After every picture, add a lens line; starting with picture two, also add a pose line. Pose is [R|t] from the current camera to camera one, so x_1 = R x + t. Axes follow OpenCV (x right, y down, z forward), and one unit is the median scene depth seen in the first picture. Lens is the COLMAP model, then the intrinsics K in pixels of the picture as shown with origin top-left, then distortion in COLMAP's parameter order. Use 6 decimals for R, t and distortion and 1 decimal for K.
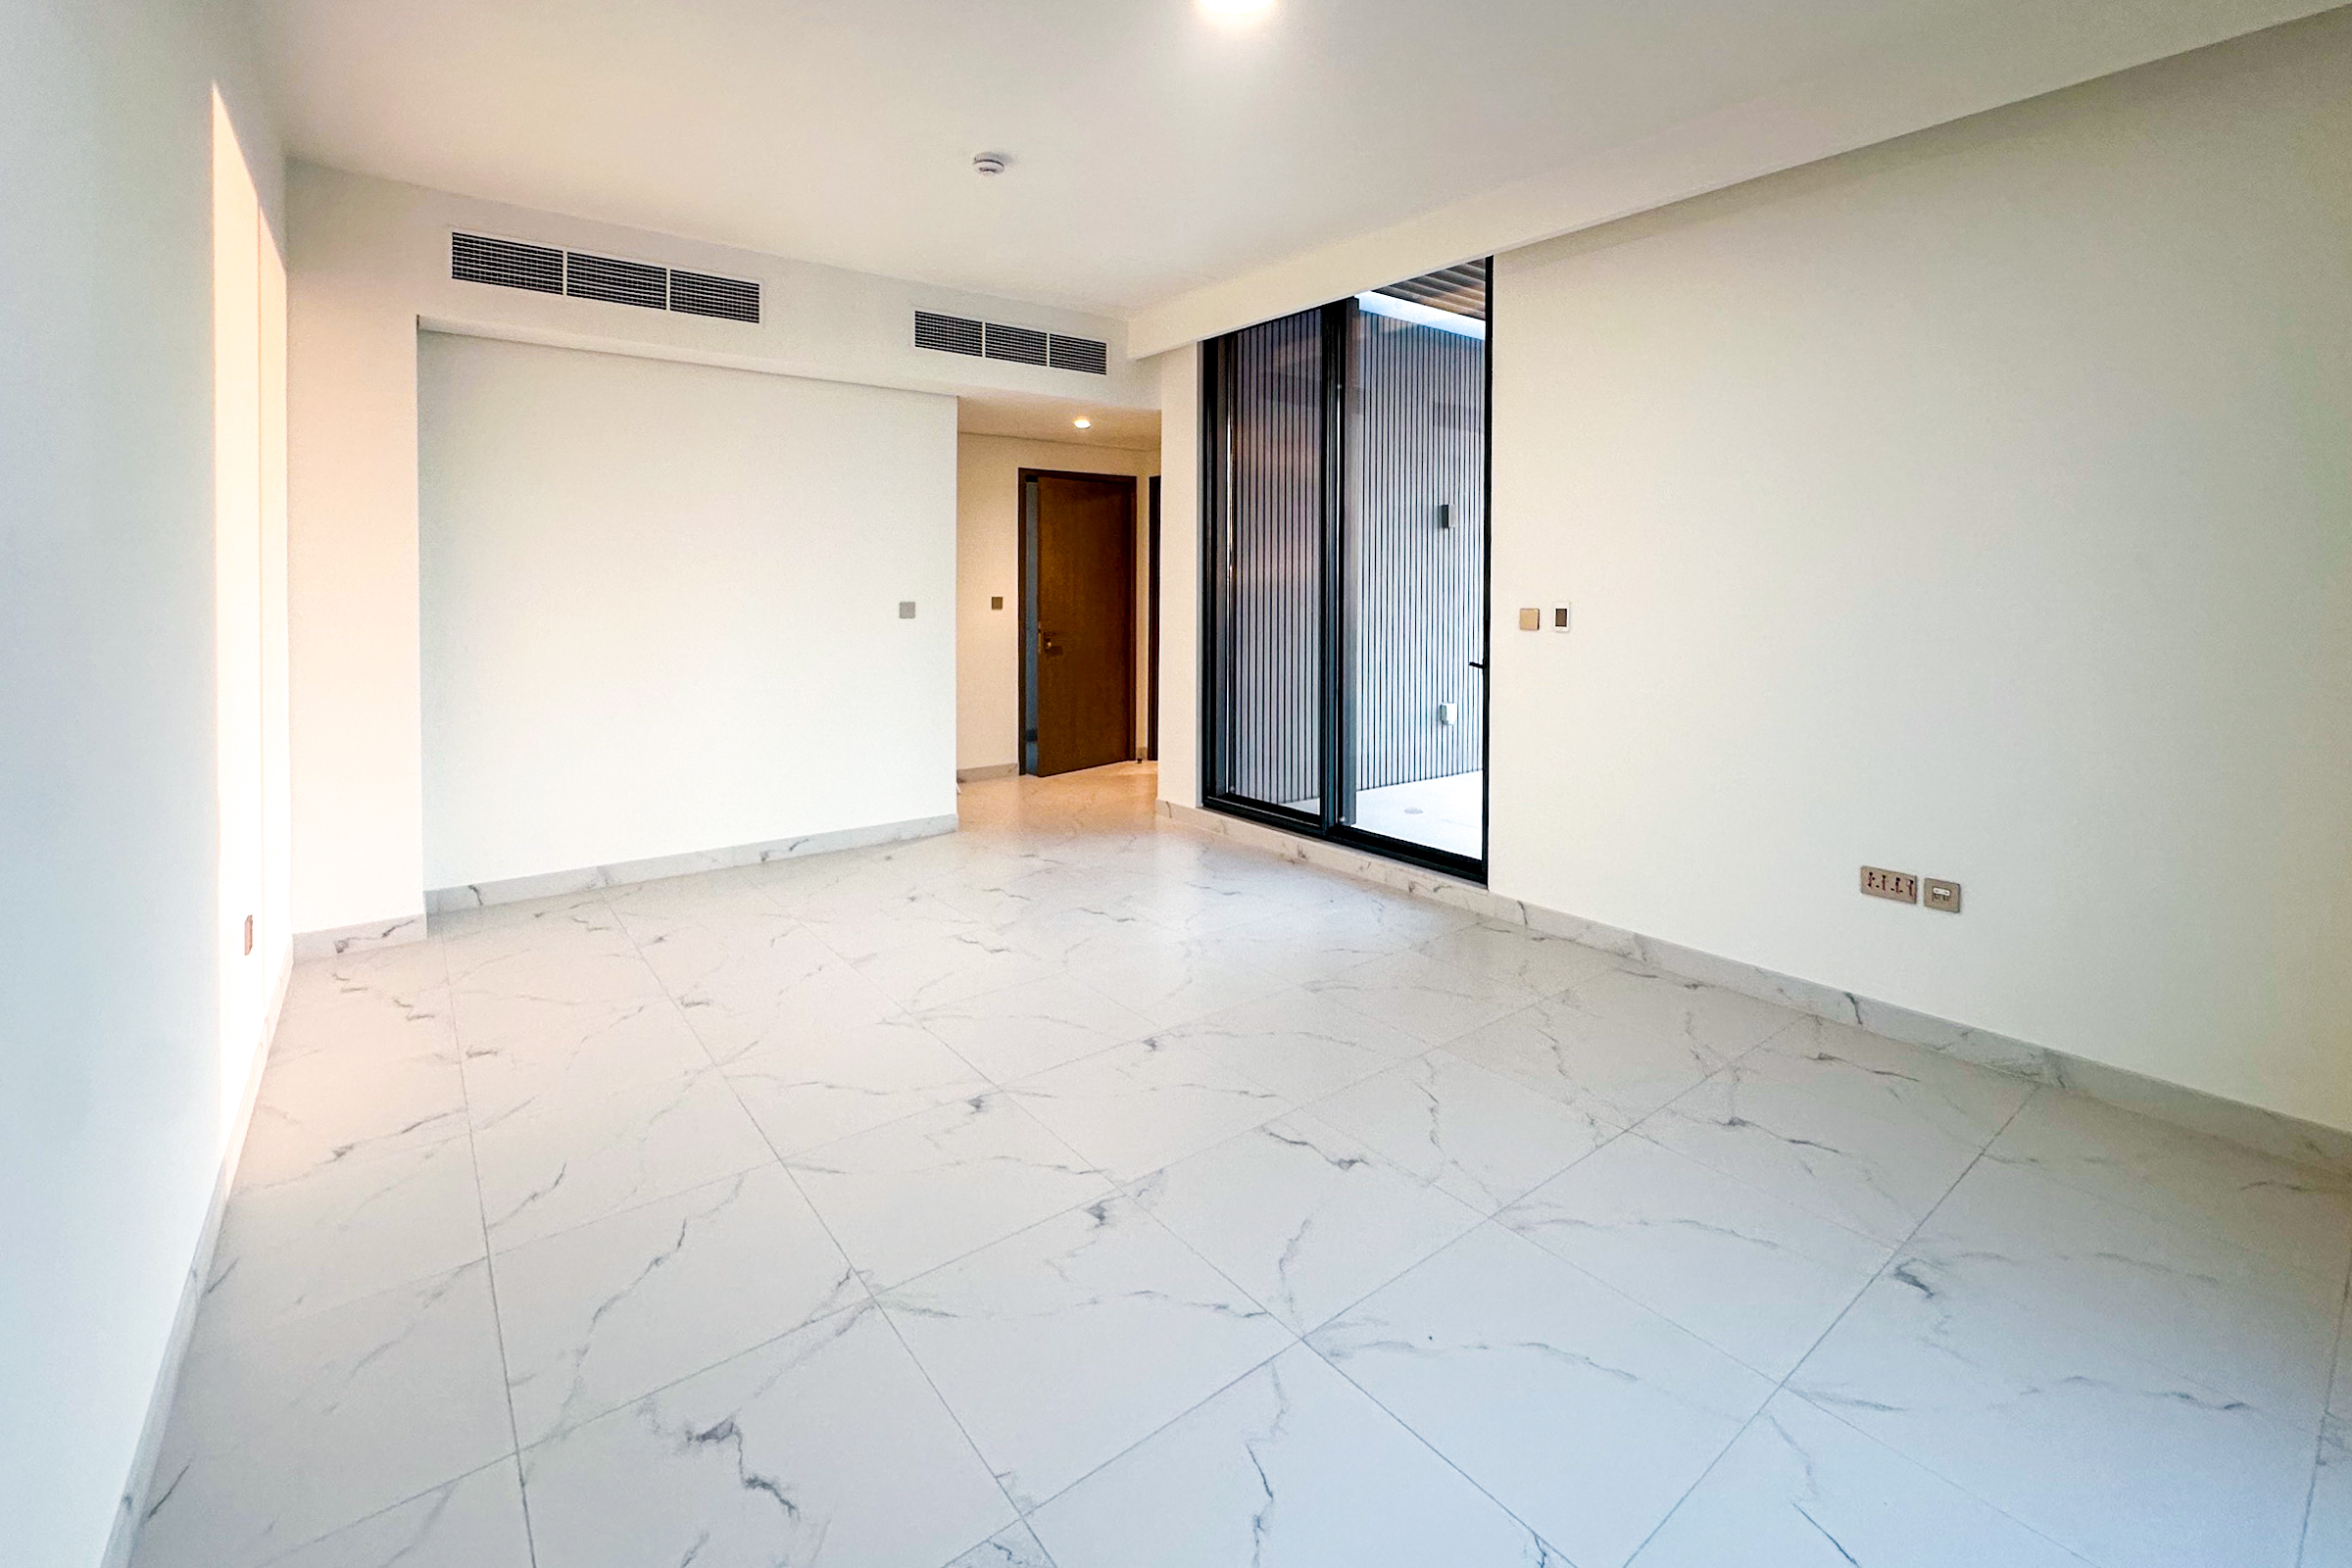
lens RADIAL K [[1006.9, 0, 1172.6], [0, 1006.9, 600.3], [0, 0, 1]] dist [0.002197, 0.000022]
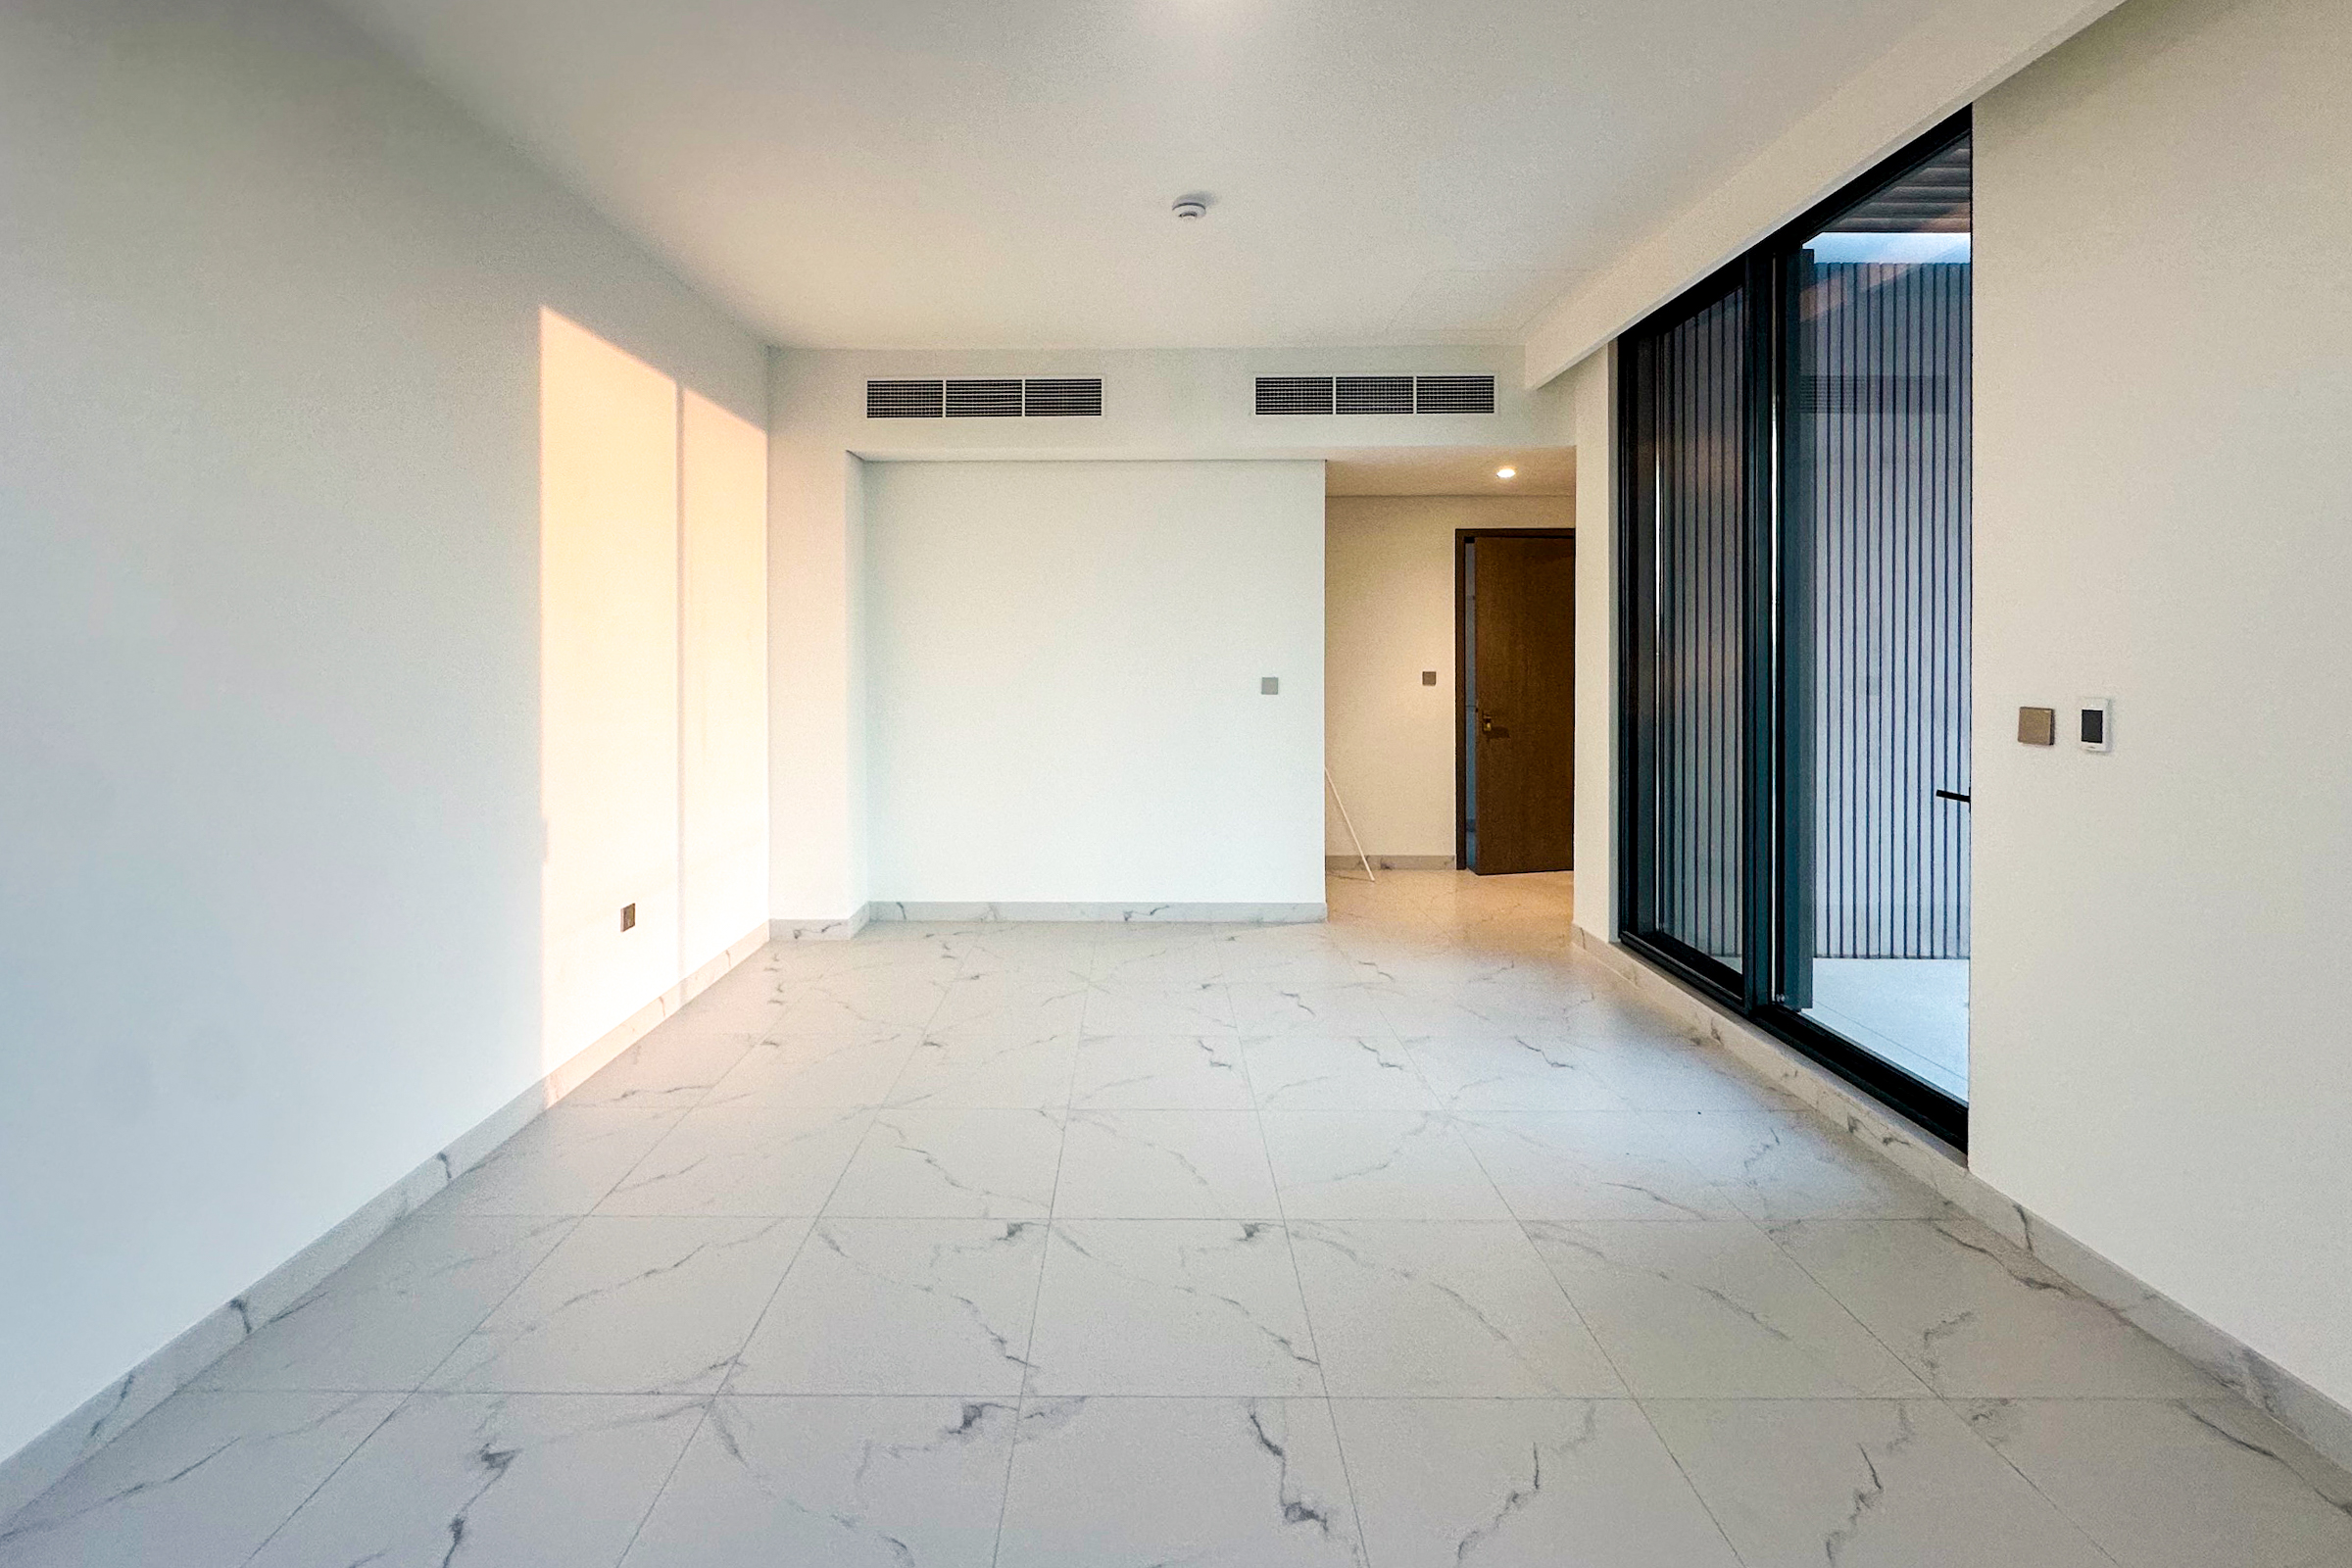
lens RADIAL K [[980.5, 0, 1170.2], [0, 980.5, 658.6], [0, 0, 1]] dist [-0.001365, -0.000102]
pose [[0.788930, 0.002405, -0.614479, 0.256305], [-0.007957, 0.999948, -0.006301, -0.010419], [0.614432, 0.009861, 0.788908, 0.205147]]
